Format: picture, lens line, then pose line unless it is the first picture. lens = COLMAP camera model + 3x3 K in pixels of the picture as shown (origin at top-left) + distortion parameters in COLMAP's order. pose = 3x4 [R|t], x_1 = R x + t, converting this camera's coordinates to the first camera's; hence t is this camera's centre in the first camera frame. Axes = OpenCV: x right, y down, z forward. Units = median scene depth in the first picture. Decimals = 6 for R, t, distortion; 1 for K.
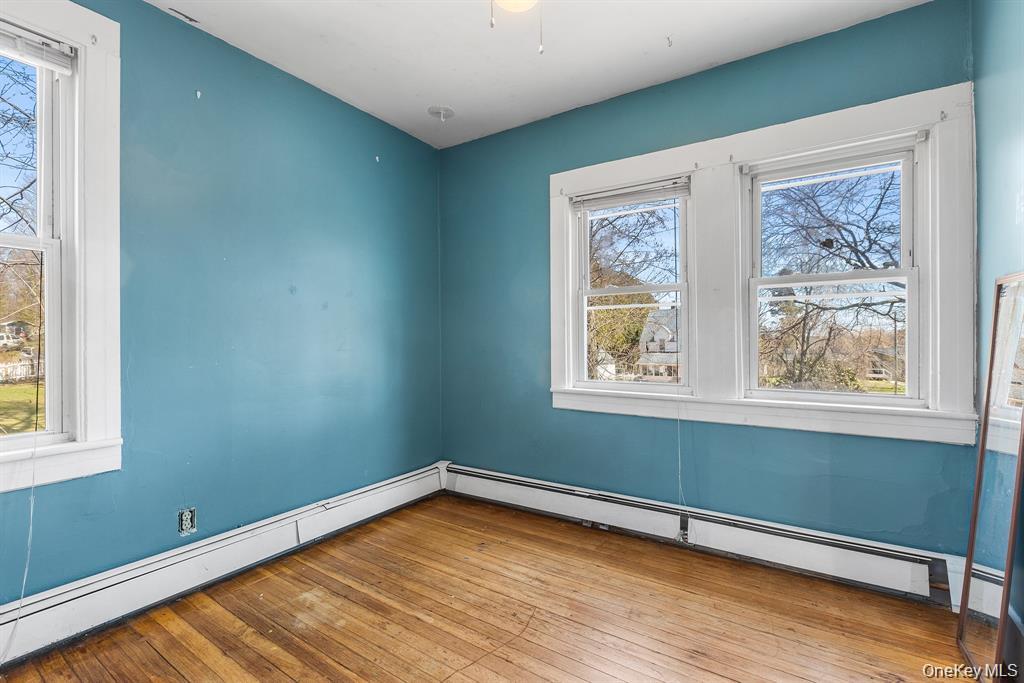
lens RADIAL K [[470.2, 0, 517.6], [0, 470.2, 340.9], [0, 0, 1]] dist [-0.001686, 0.000298]
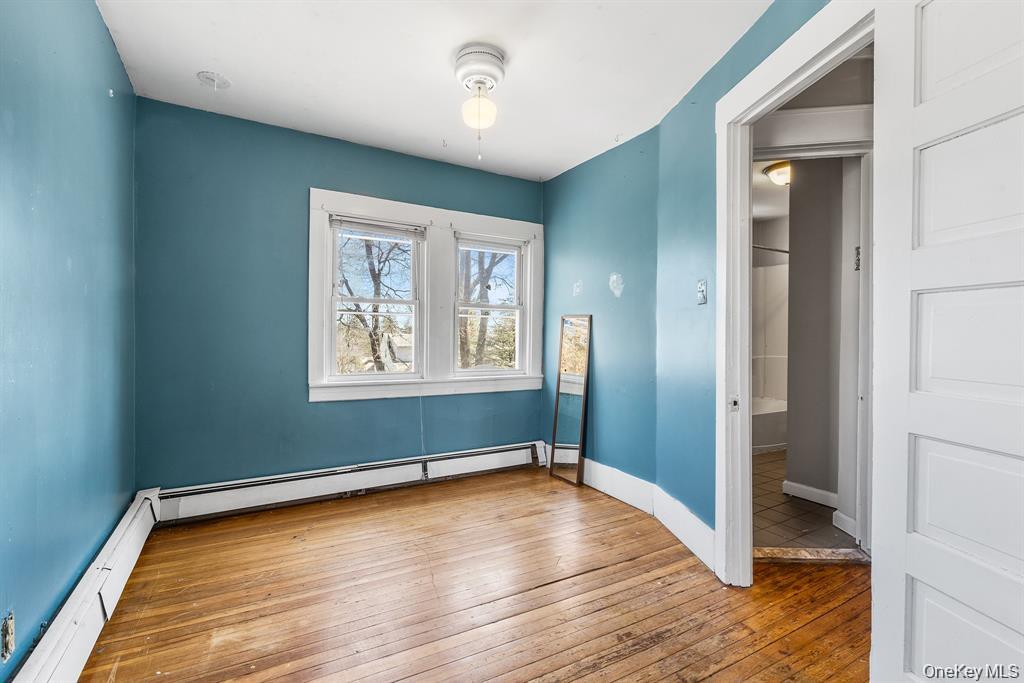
lens RADIAL K [[470.2, 0, 509.4], [0, 470.2, 341.9], [0, 0, 1]] dist [-0.001686, 0.000298]
pose [[0.432434, 0.002499, 0.901662, -0.830622], [-0.006095, 0.999981, 0.000152, 0.000278], [-0.901645, -0.005562, 0.432441, 0.135994]]
